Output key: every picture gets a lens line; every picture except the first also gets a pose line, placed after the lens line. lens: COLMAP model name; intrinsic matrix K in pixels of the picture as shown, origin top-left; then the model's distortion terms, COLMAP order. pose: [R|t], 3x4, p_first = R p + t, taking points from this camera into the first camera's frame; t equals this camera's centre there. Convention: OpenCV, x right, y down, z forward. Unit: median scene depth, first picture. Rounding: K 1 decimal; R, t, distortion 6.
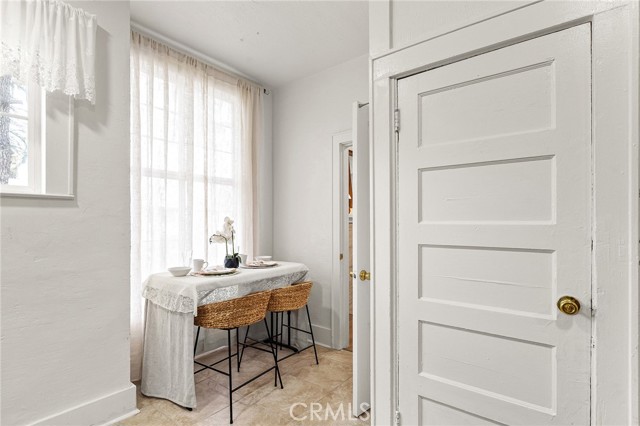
lens RADIAL K [[303.8, 0, 315.3], [0, 303.8, 217.3], [0, 0, 1]] dist [-0.001137, -0.000598]
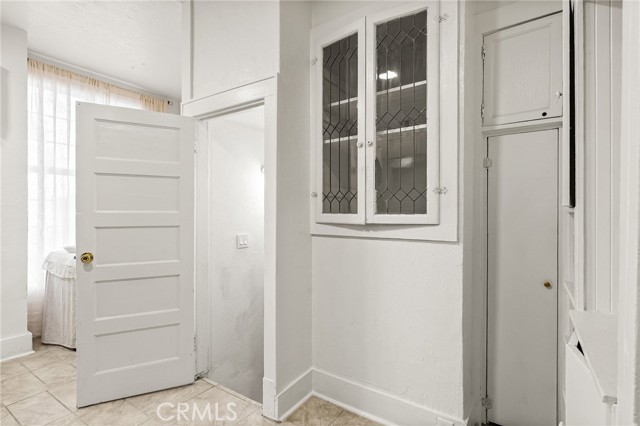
lens RADIAL K [[319.3, 0, 325.1], [0, 319.3, 212.6], [0, 0, 1]] dist [-0.002870, 0.002221]
pose [[0.997798, 0.012442, 0.065143, 0.516044], [-0.012971, 0.999886, 0.007702, -0.000849], [-0.065040, -0.008530, 0.997846, -0.413560]]
